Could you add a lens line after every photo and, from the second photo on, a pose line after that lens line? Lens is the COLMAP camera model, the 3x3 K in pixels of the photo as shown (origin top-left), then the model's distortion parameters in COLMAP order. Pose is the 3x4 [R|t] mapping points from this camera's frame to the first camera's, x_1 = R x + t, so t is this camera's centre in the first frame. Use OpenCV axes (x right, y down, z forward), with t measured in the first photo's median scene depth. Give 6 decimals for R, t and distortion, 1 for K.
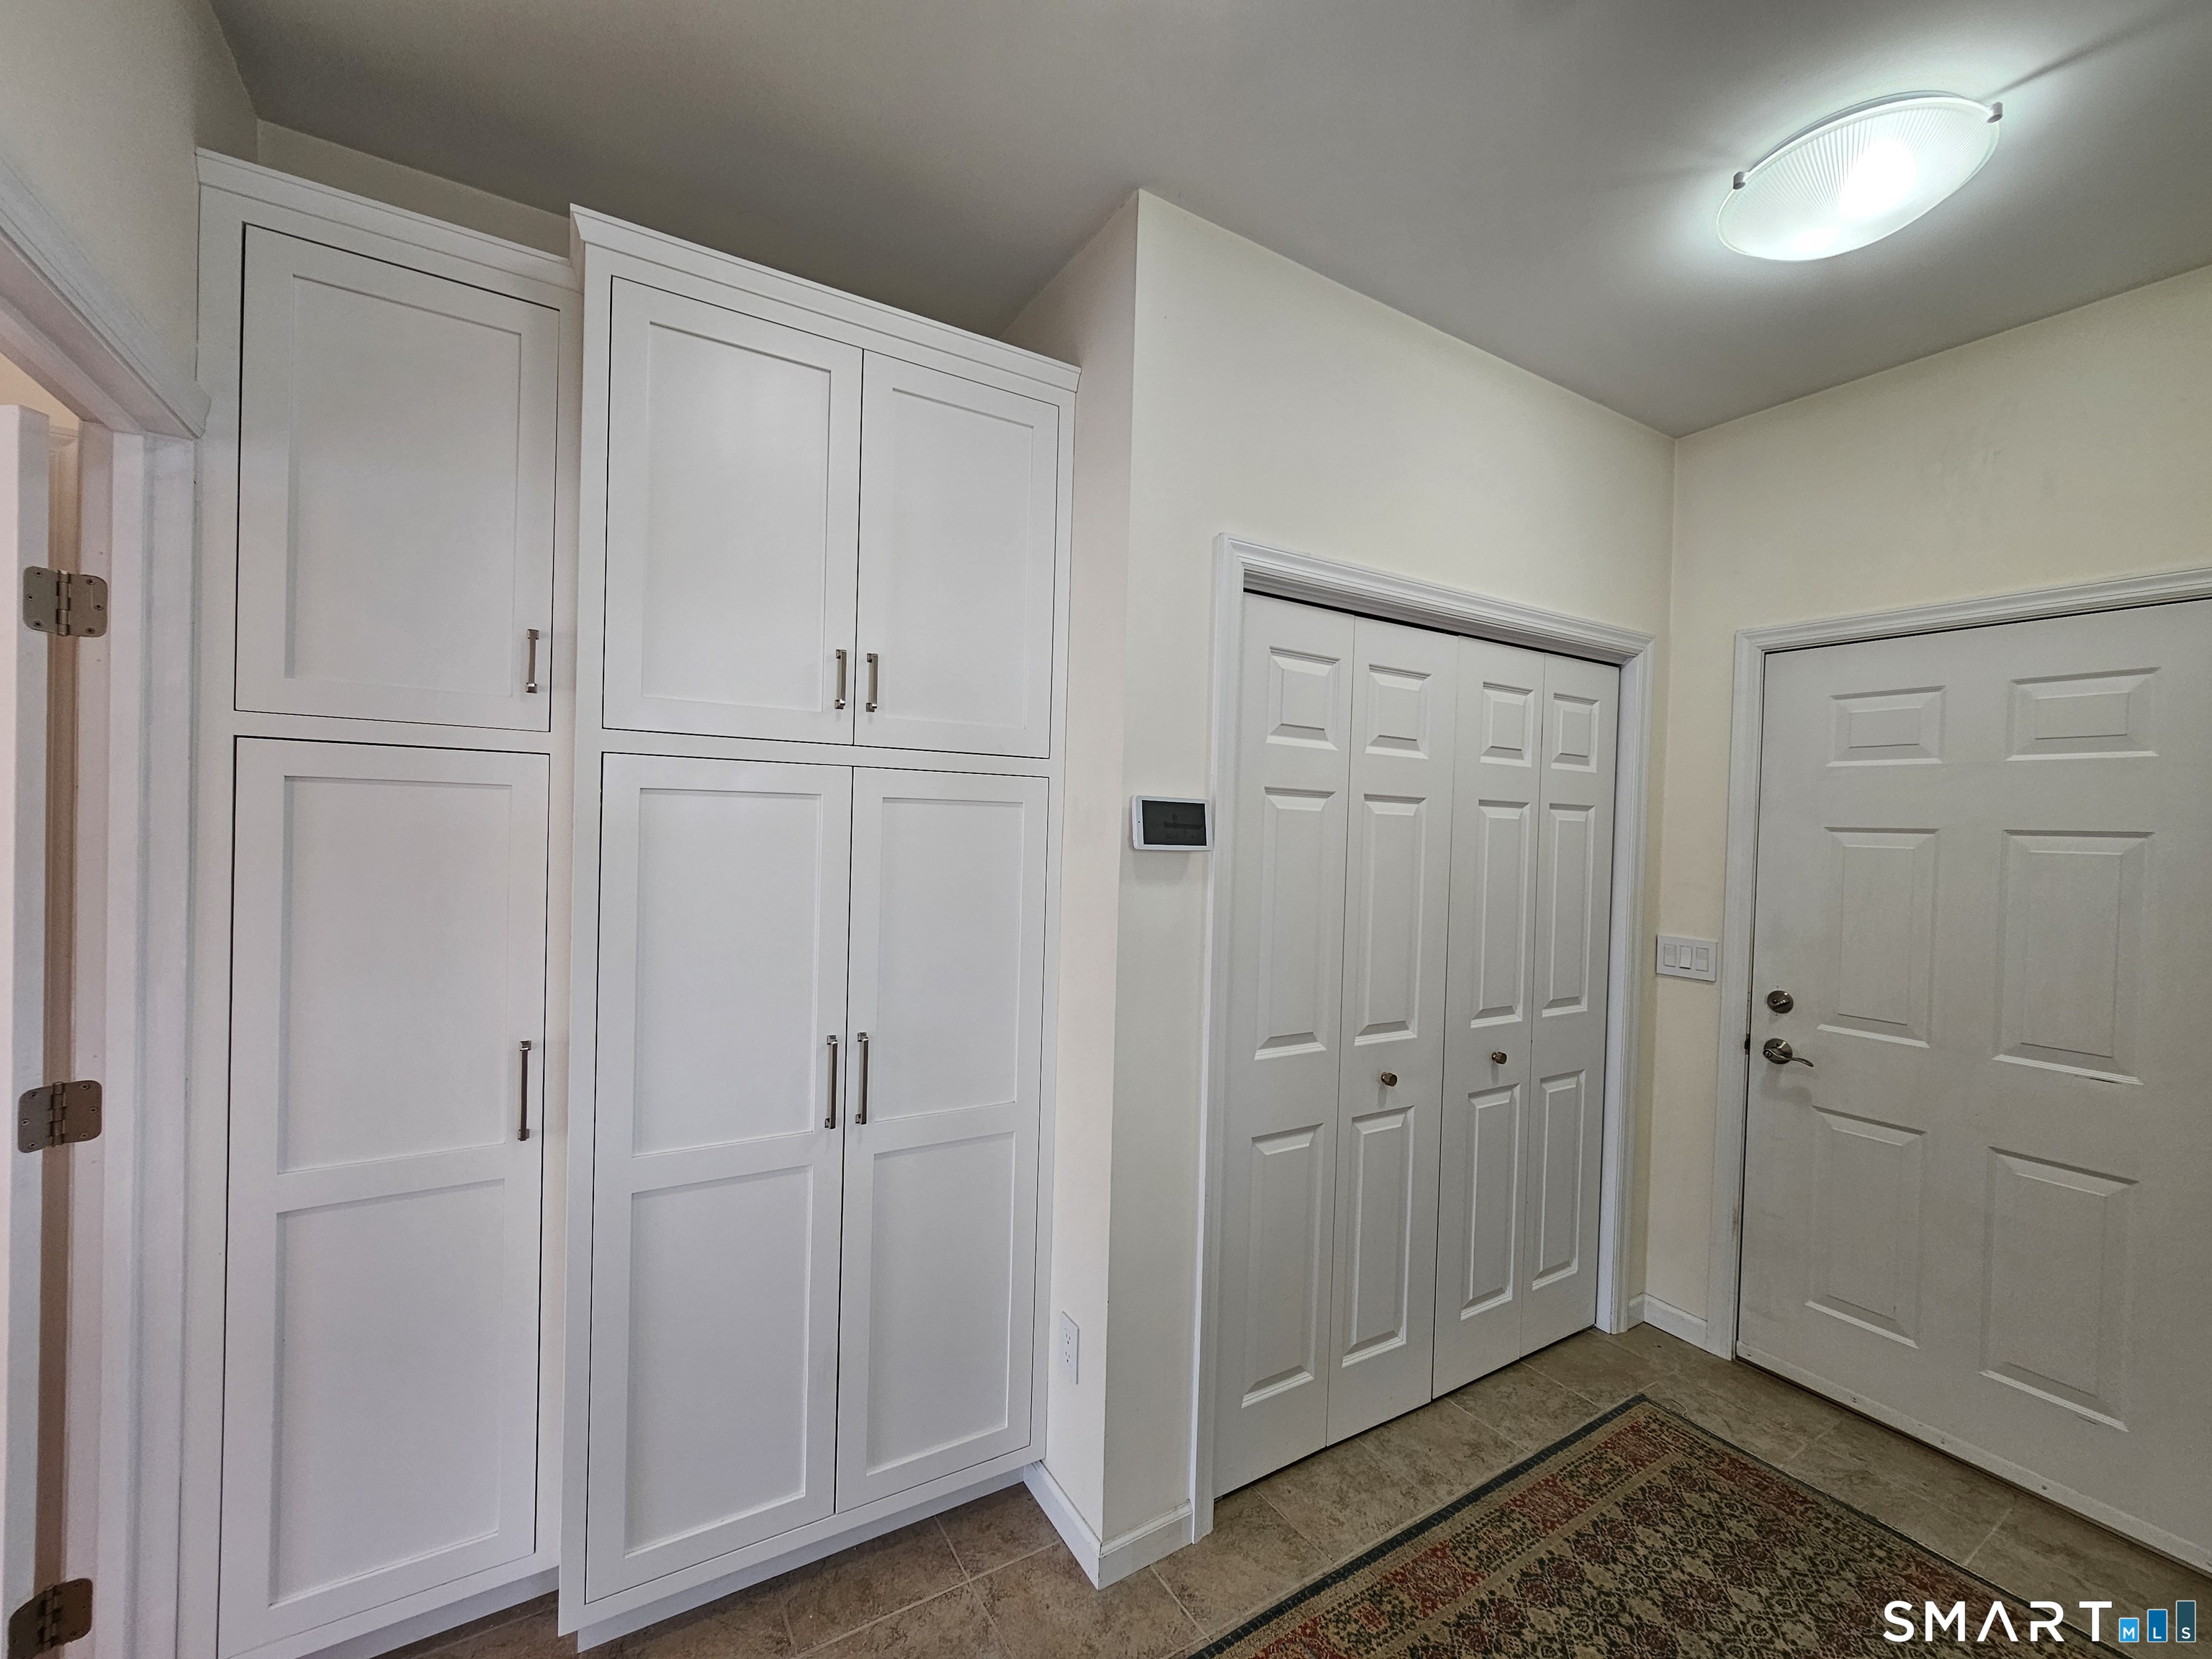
lens RADIAL K [[908.8, 0, 1113.8], [0, 908.8, 829.3], [0, 0, 1]] dist [0.000872, -0.000141]
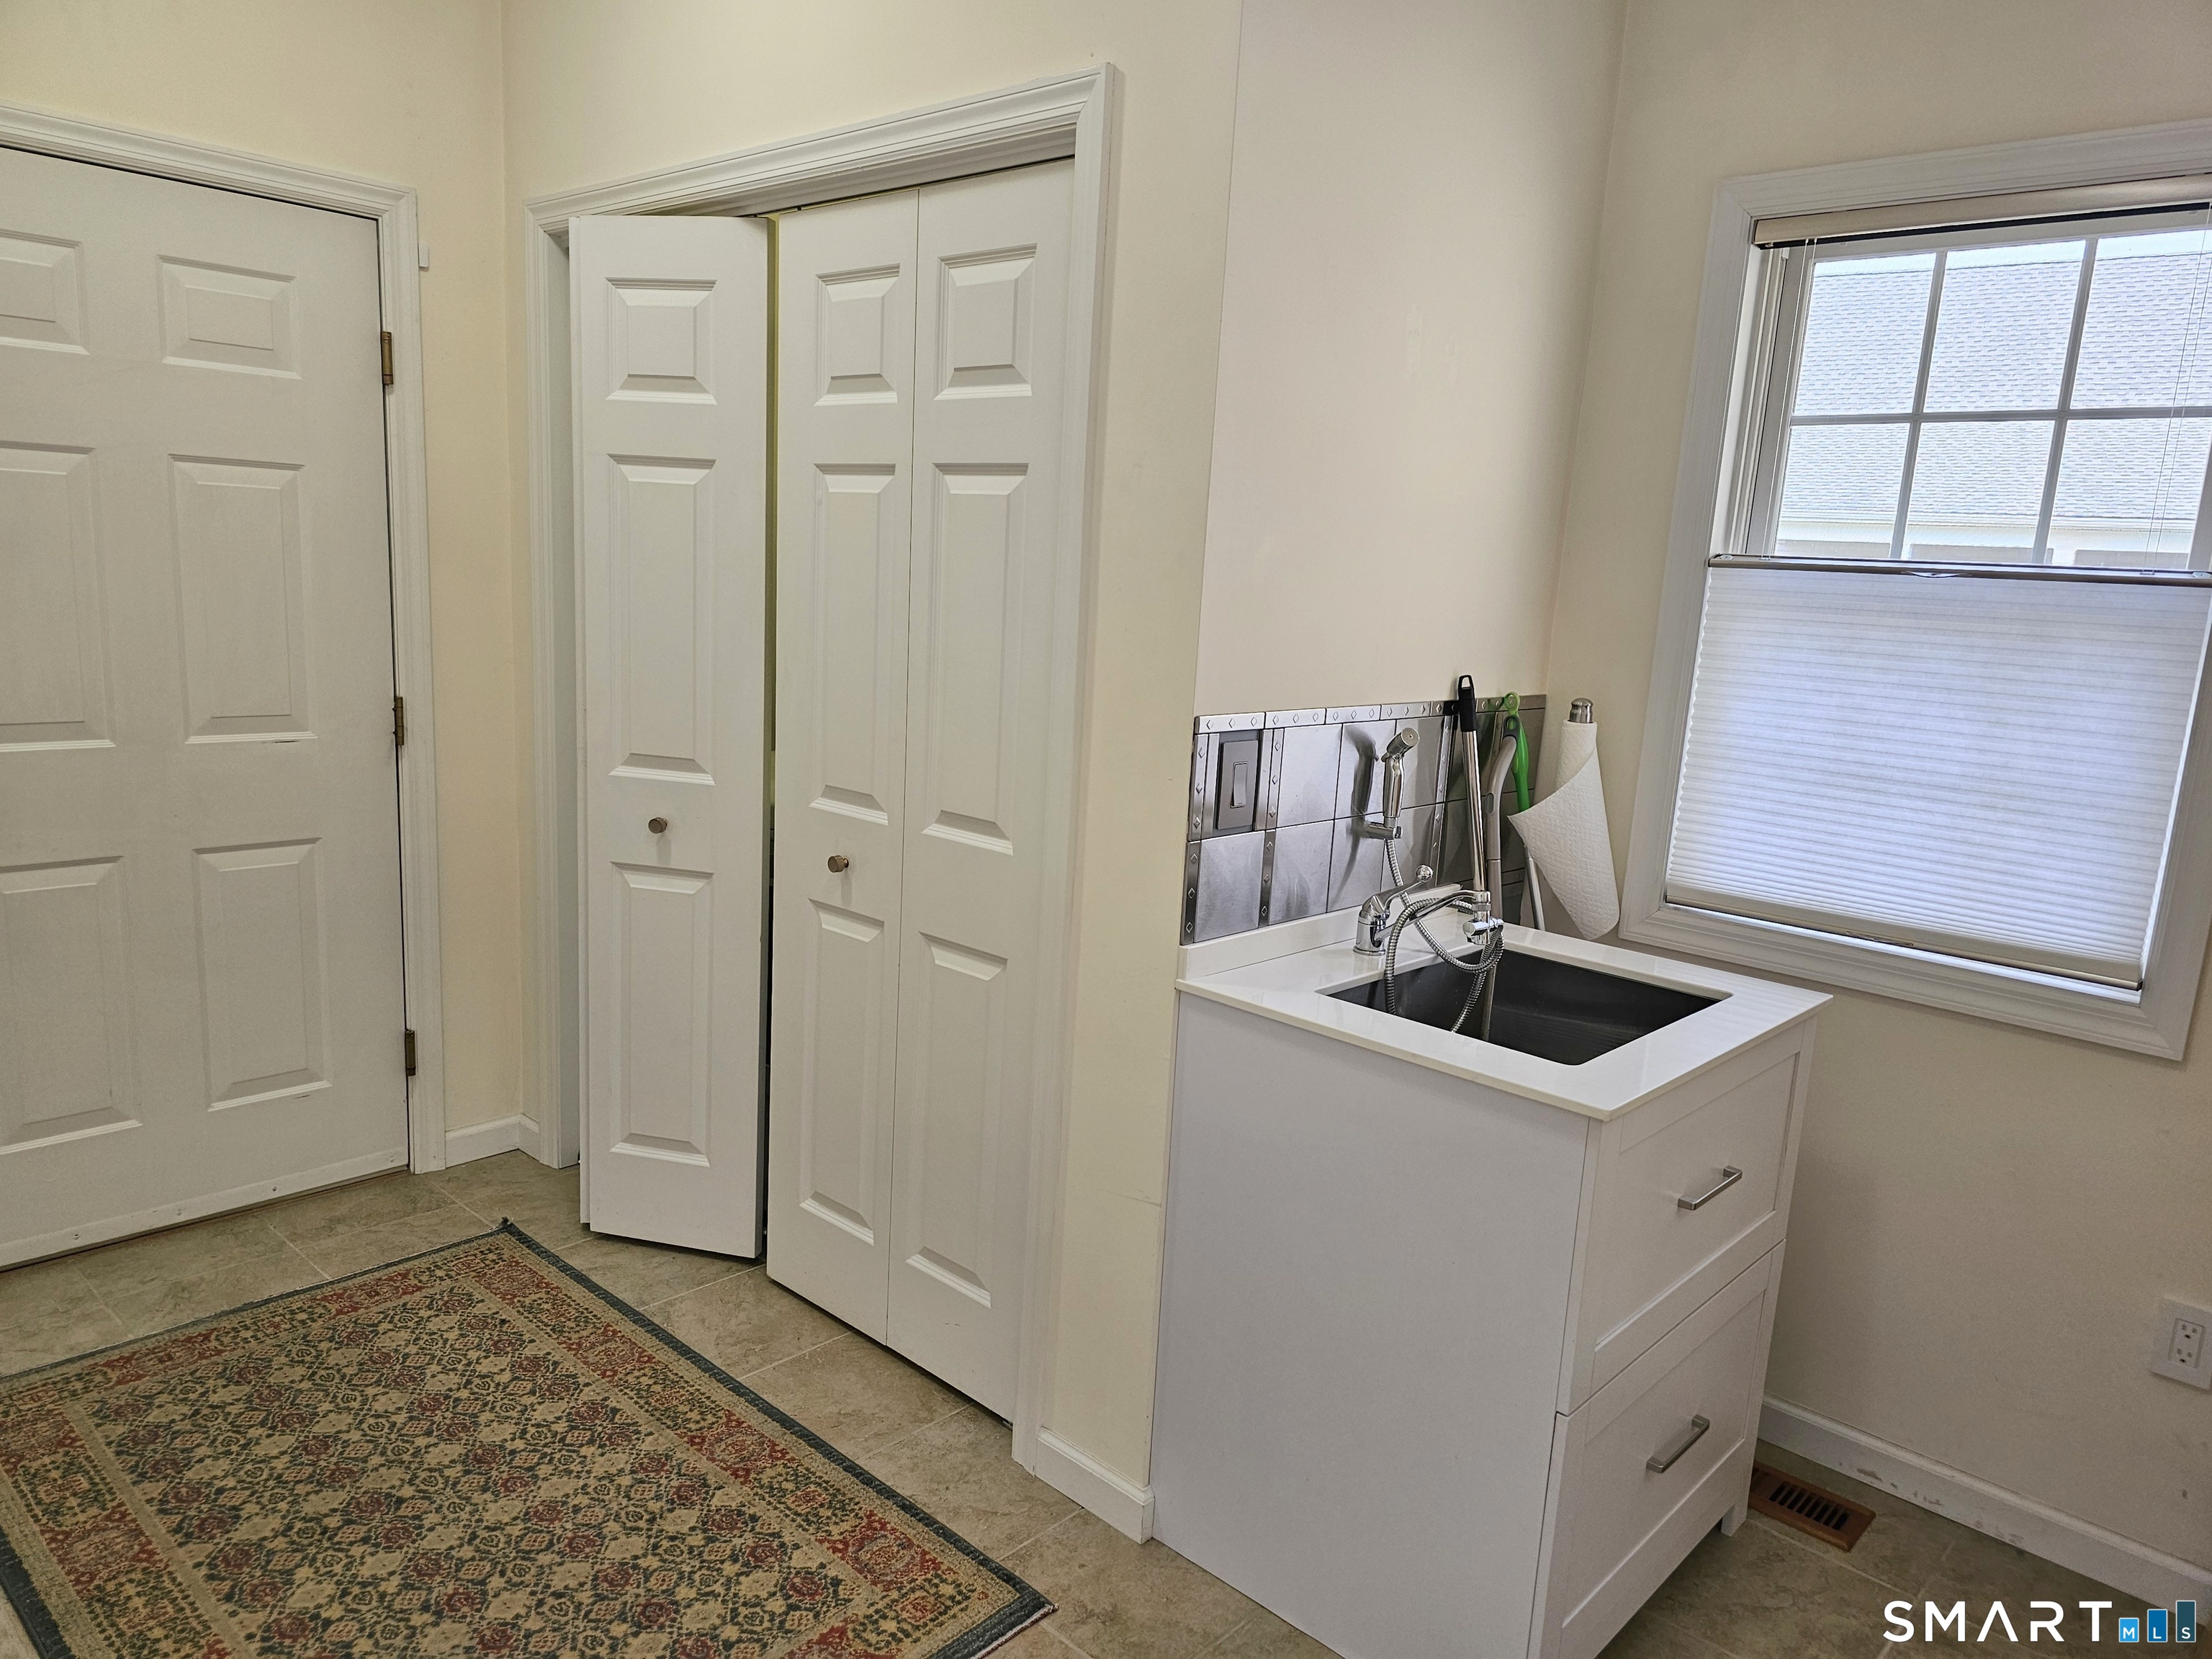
lens RADIAL K [[1501.1, 0, 1107.6], [0, 1501.1, 832.7], [0, 0, 1]] dist [0.039887, -0.038640]
pose [[-0.266895, -0.211155, 0.940309, -0.606017], [-0.058605, 0.977452, 0.202862, 0.008485], [-0.961942, -0.000964, -0.273252, 0.643000]]
